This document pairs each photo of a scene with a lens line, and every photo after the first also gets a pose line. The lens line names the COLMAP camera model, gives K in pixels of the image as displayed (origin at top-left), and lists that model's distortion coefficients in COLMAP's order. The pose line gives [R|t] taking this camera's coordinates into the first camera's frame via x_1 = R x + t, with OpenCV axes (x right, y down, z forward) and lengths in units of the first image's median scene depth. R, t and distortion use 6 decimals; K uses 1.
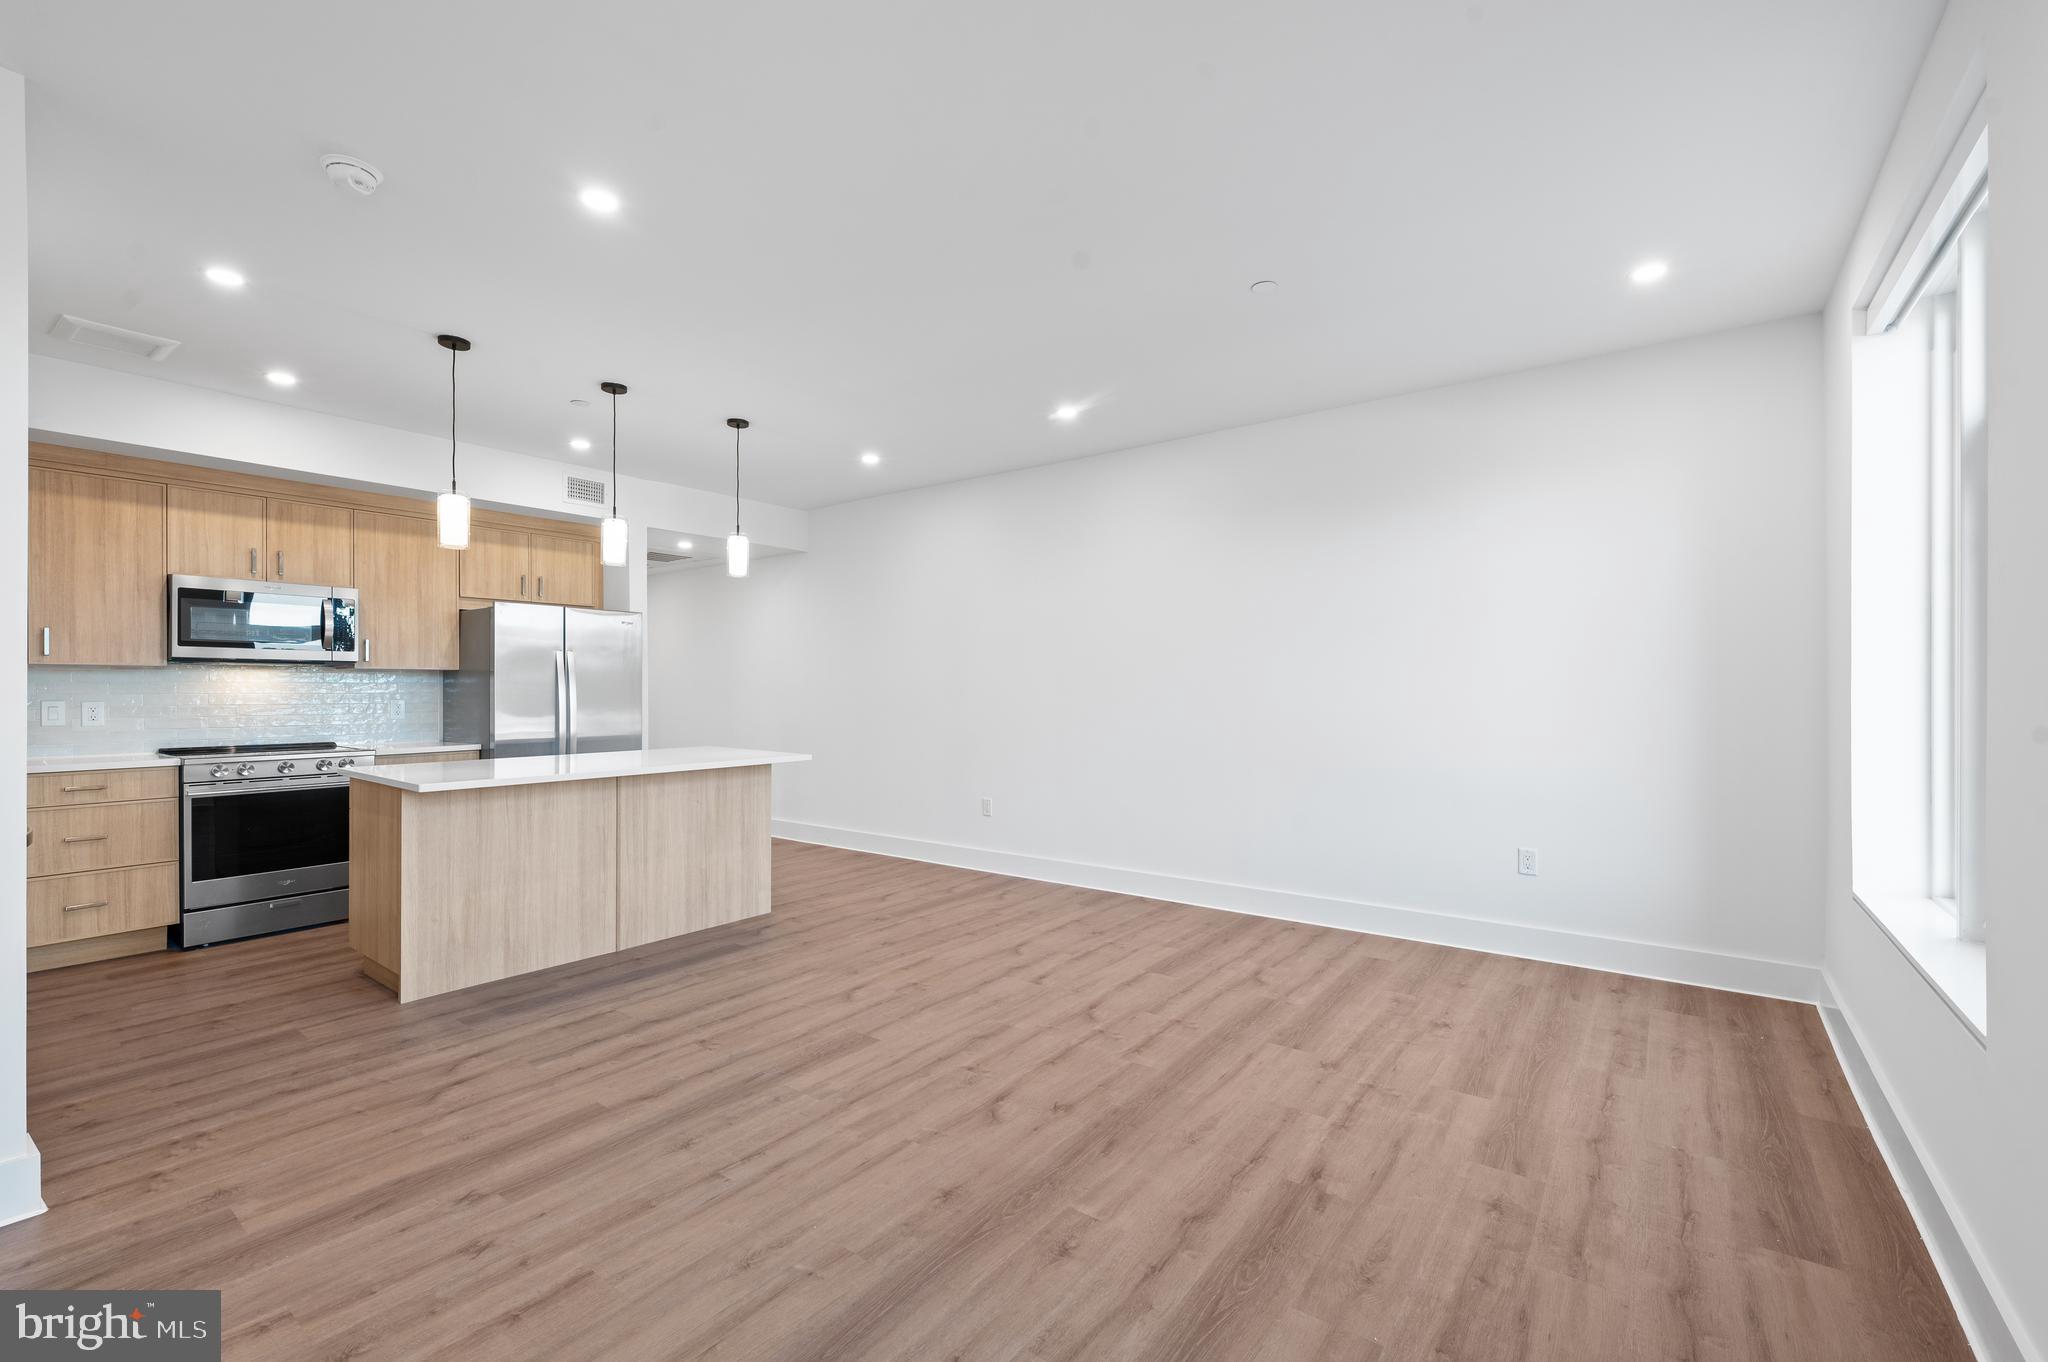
lens RADIAL K [[859.3, 0, 1031.0], [0, 859.3, 688.6], [0, 0, 1]] dist [-0.001871, 0.000151]
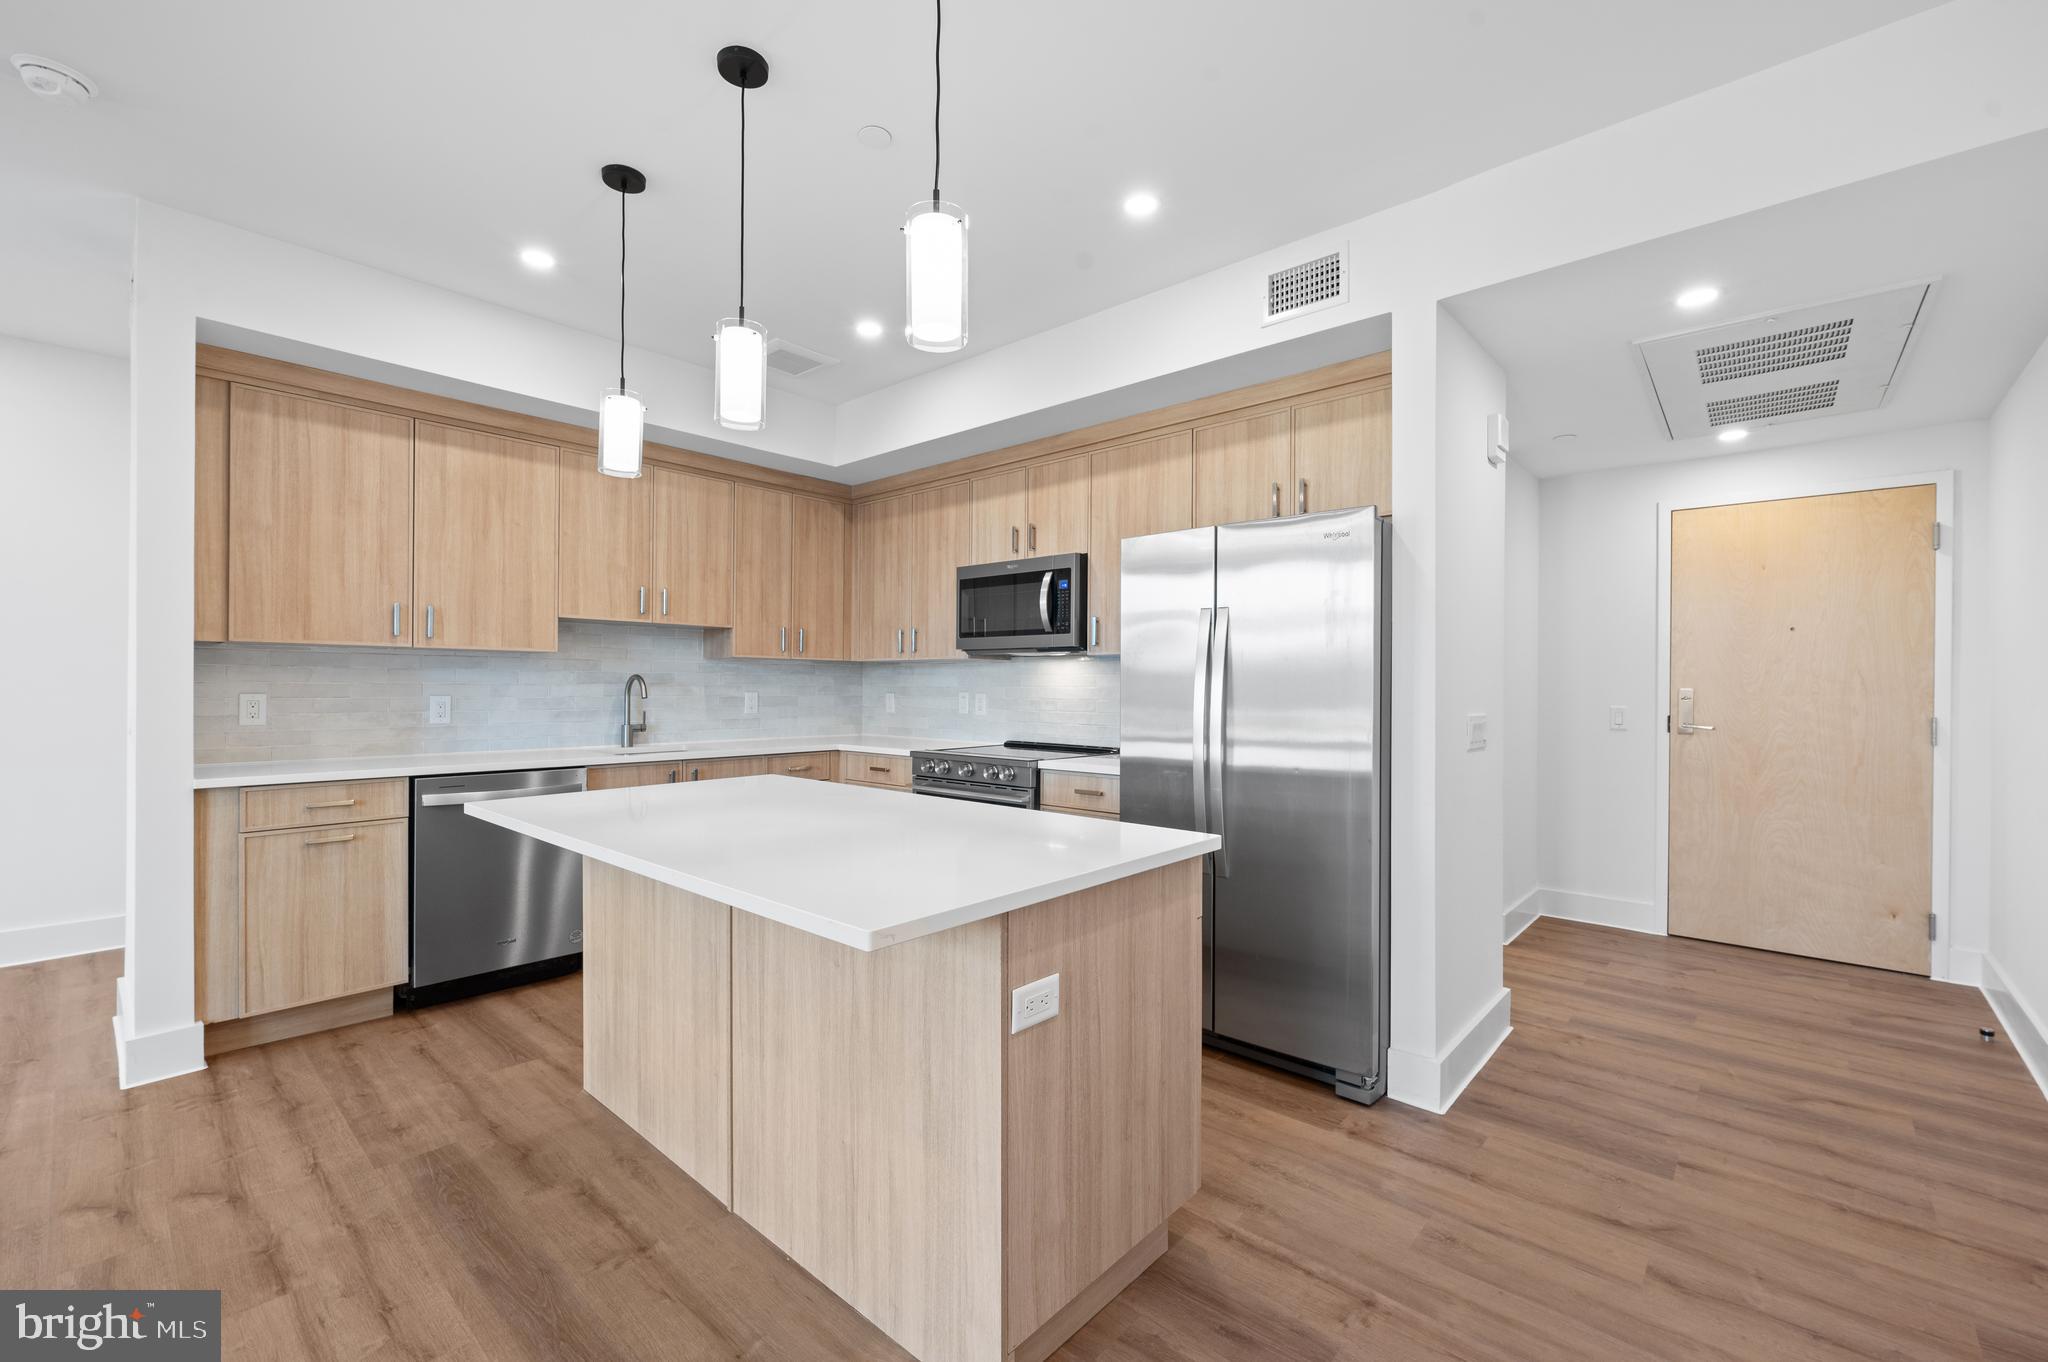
lens RADIAL K [[852.8, 0, 1030.1], [0, 852.8, 685.6], [0, 0, 1]] dist [0.000671, -0.000004]
pose [[-0.091967, -0.000231, -0.995762, -0.013855], [-0.004523, 0.999990, 0.000186, 0.006363], [0.995752, 0.004521, -0.091967, 1.477913]]
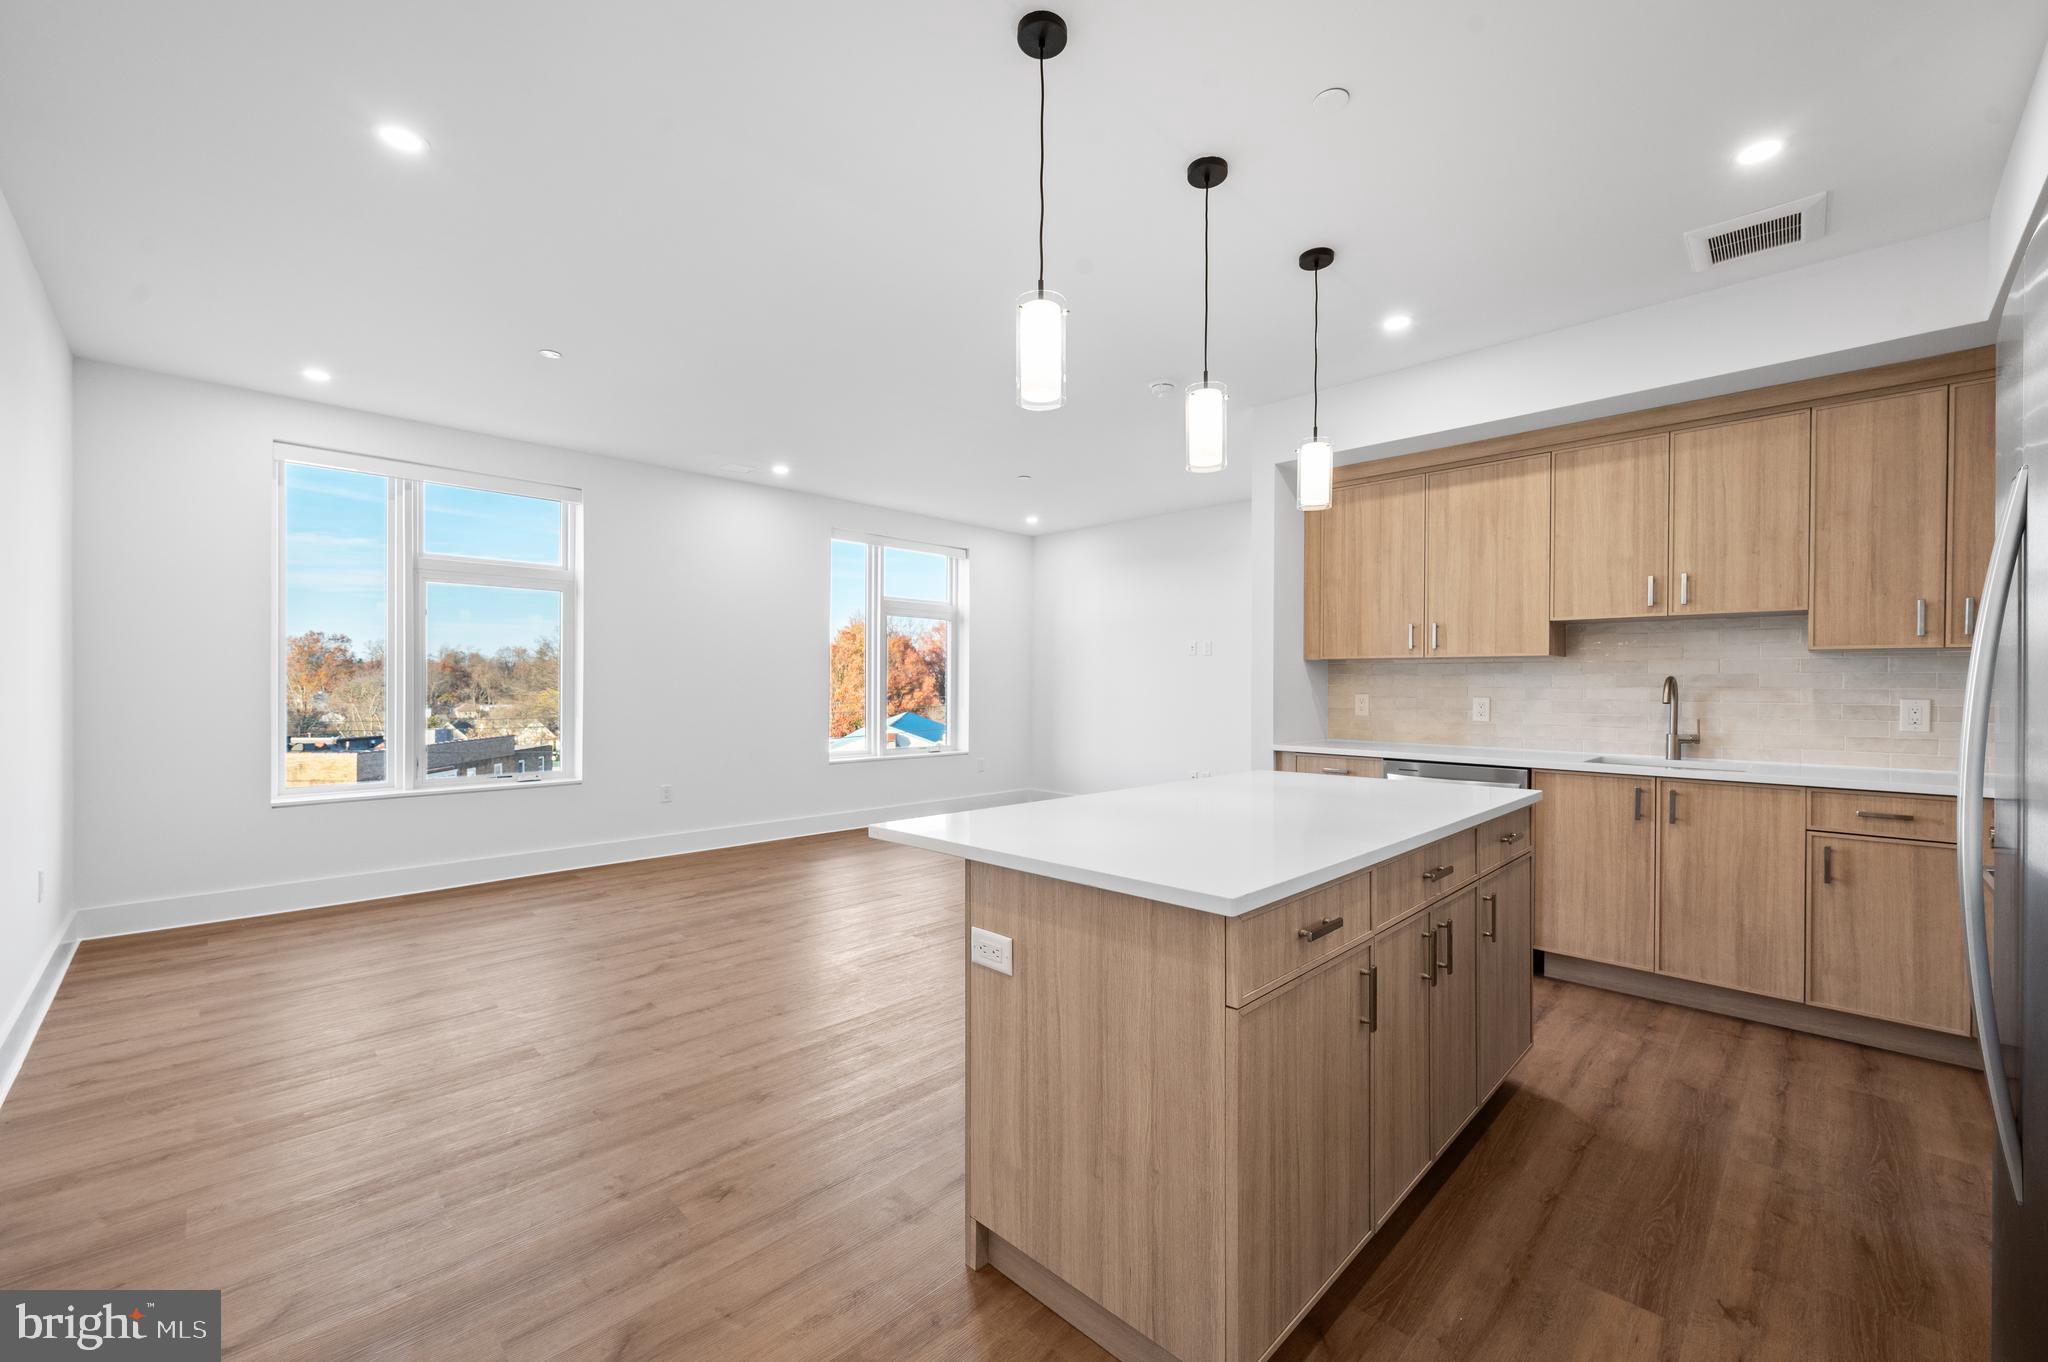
lens RADIAL K [[815.2, 0, 1028.1], [0, 815.2, 688.7], [0, 0, 1]] dist [-0.000007, -0.000053]
pose [[-0.989895, -0.005316, 0.141702, -0.540501], [-0.004871, 0.999982, 0.003486, 0.009110], [-0.141718, 0.002761, -0.989903, 1.925412]]
